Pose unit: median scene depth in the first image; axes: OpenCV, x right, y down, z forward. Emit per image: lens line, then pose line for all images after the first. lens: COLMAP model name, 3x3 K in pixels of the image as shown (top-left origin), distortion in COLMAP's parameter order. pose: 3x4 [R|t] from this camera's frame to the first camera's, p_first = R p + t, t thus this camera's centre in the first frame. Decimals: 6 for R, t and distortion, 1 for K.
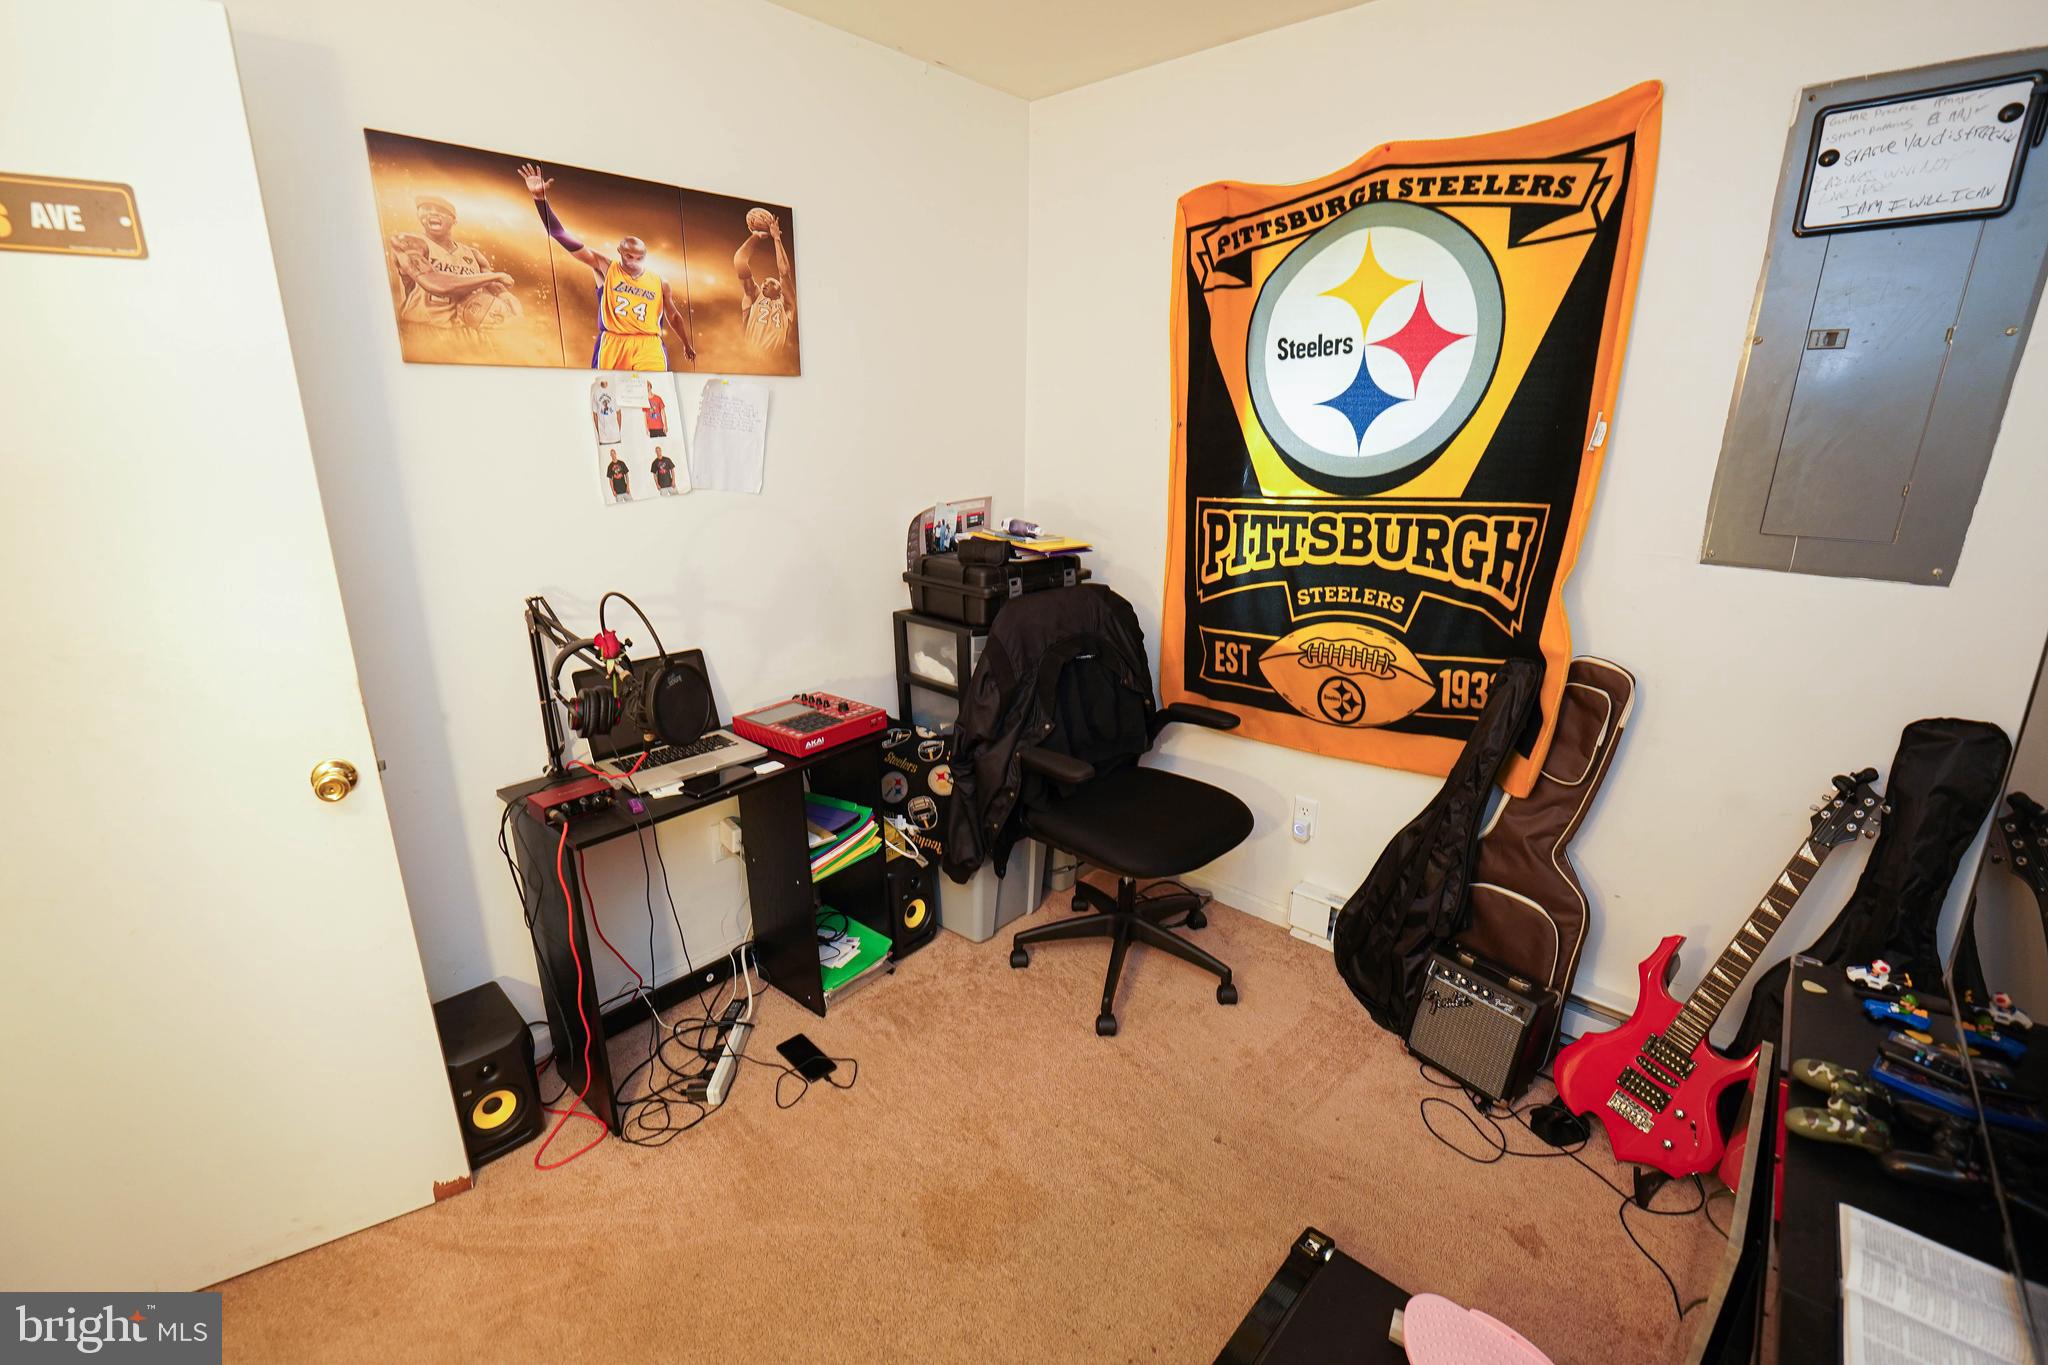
lens RADIAL K [[847.9, 0, 1000.0], [0, 847.9, 679.0], [0, 0, 1]] dist [-0.038942, 0.003793]
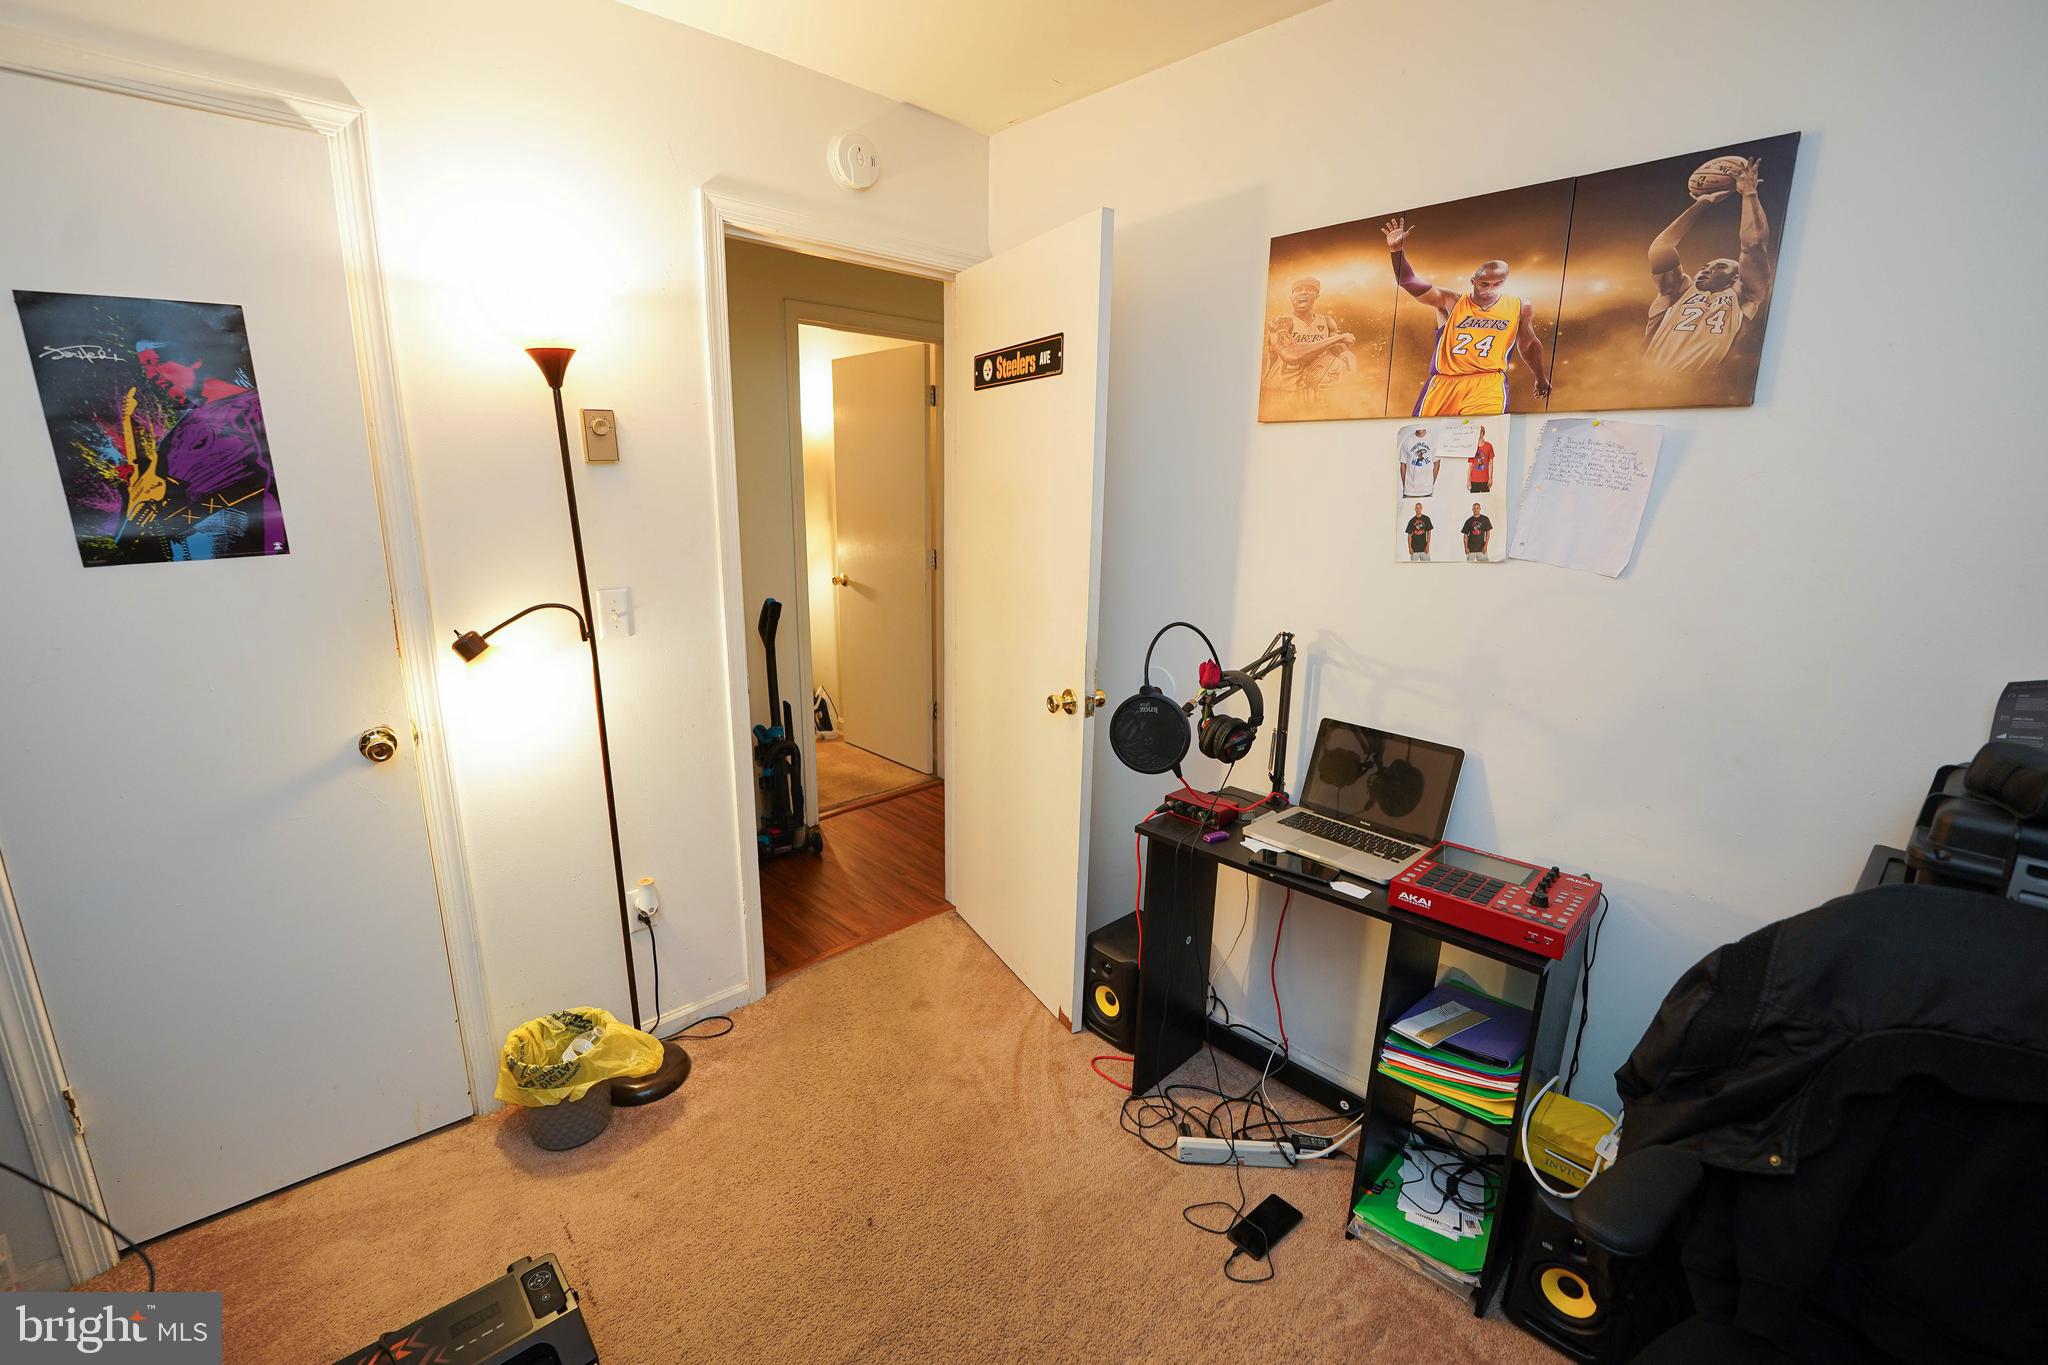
lens RADIAL K [[847.9, 0, 1000.0], [0, 847.9, 679.0], [0, 0, 1]] dist [-0.038942, 0.003793]
pose [[-0.069199, 0.223121, -0.972332, 0.456378], [-0.299626, 0.925020, 0.233588, -0.158971], [0.951544, 0.307500, 0.002842, 0.571015]]
